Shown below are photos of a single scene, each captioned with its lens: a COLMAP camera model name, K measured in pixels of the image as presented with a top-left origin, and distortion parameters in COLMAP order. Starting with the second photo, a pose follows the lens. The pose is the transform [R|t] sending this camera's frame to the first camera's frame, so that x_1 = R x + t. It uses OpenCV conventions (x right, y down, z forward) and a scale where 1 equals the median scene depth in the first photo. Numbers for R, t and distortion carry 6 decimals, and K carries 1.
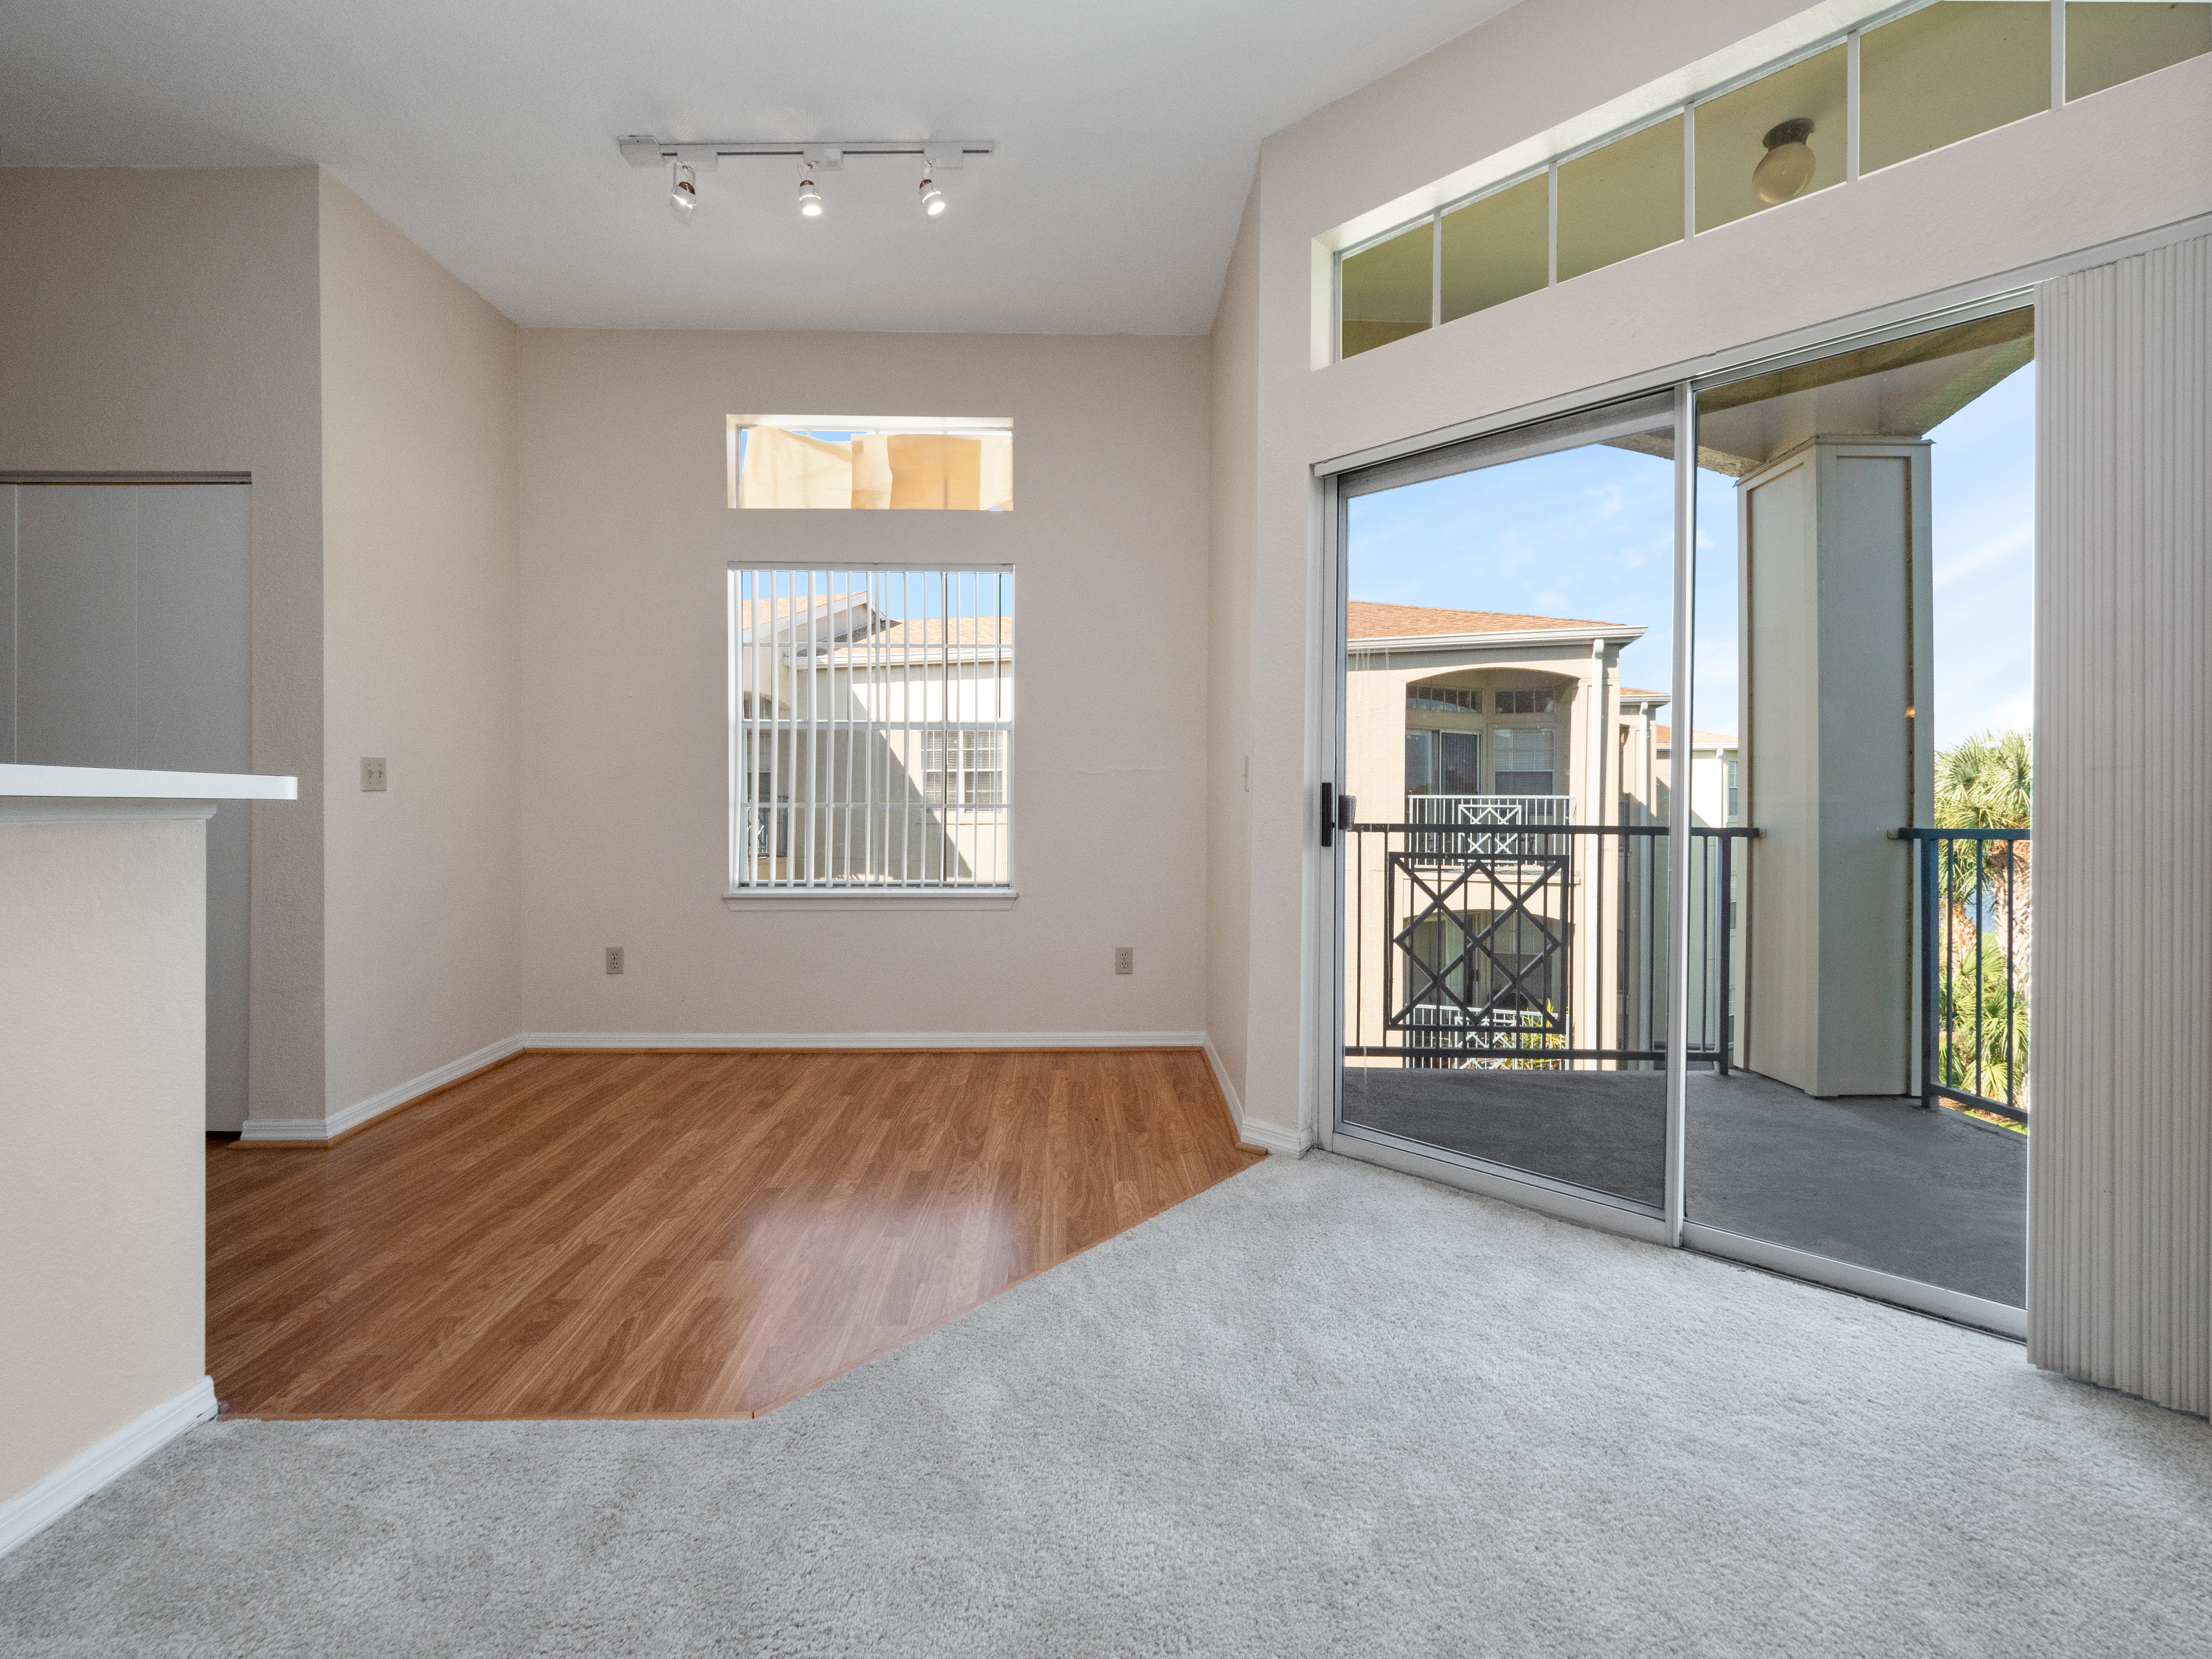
lens RADIAL K [[938.4, 0, 1082.7], [0, 938.4, 825.2], [0, 0, 1]] dist [0.011817, -0.010252]
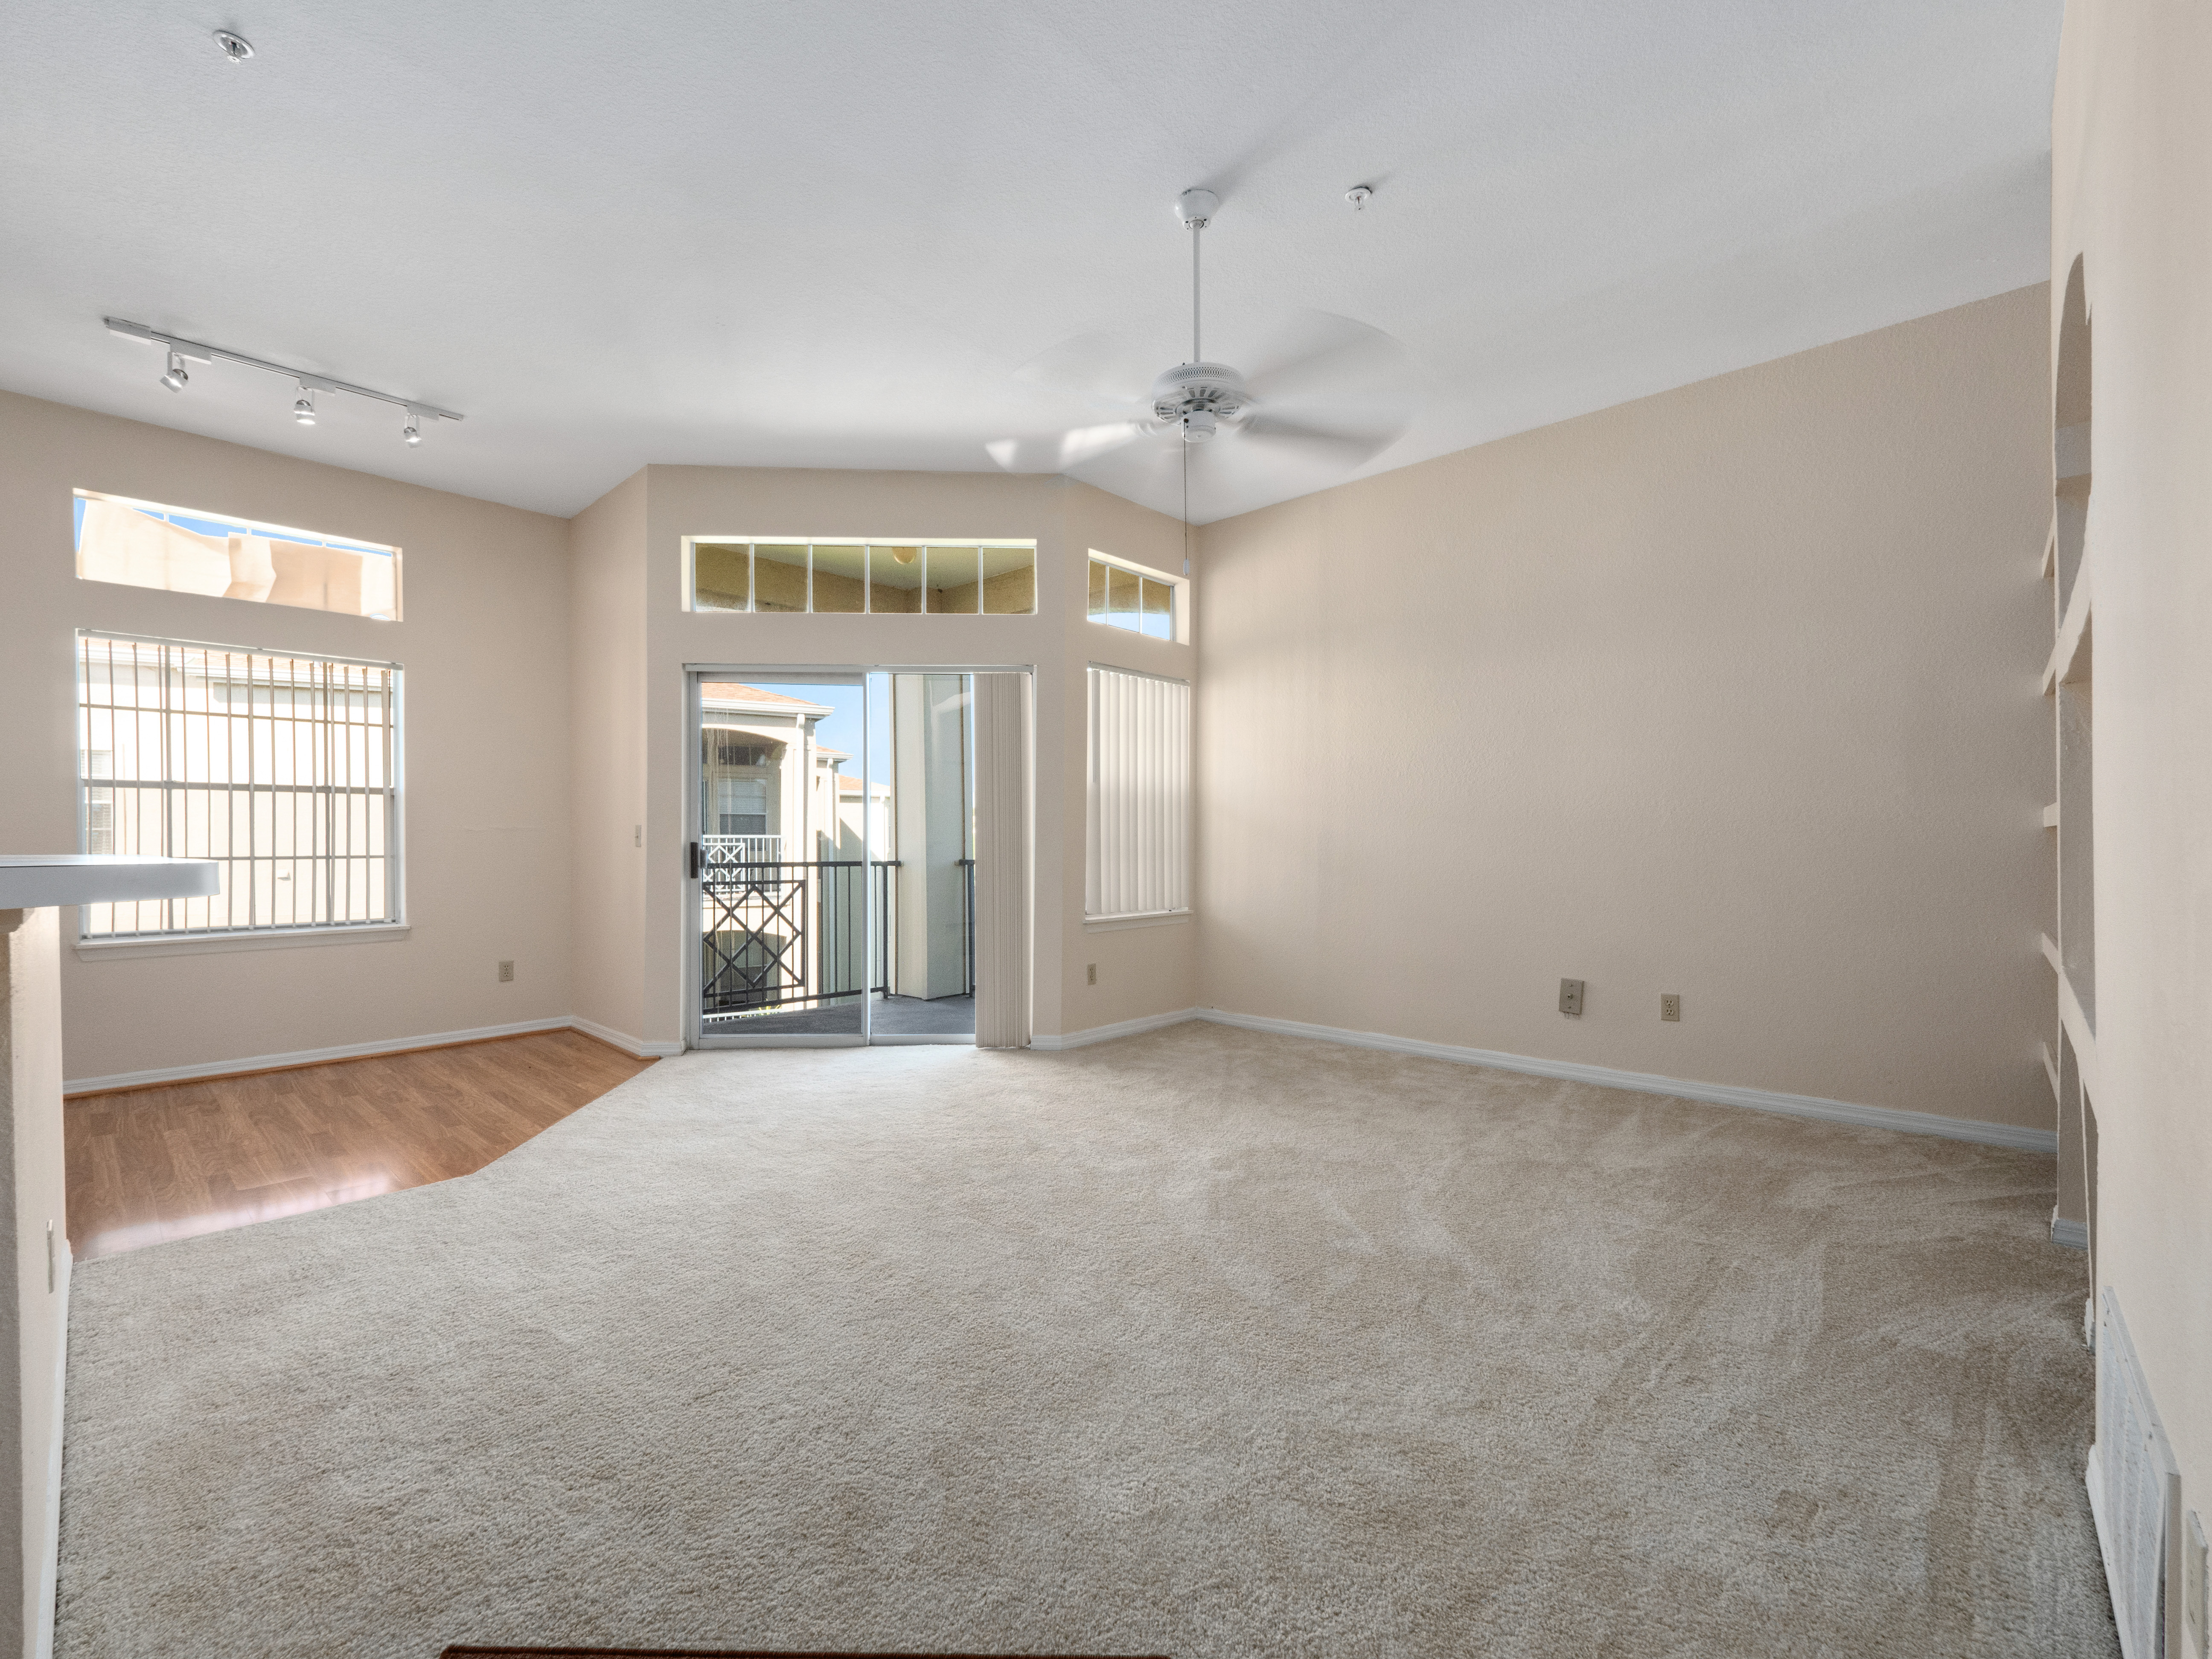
lens RADIAL K [[938.4, 0, 1082.7], [0, 938.4, 825.2], [0, 0, 1]] dist [0.011817, -0.010252]
pose [[0.693840, 0.004569, 0.720114, -0.343248], [0.021109, 0.999421, -0.026680, -0.009923], [-0.719820, 0.033713, 0.693342, -0.513575]]
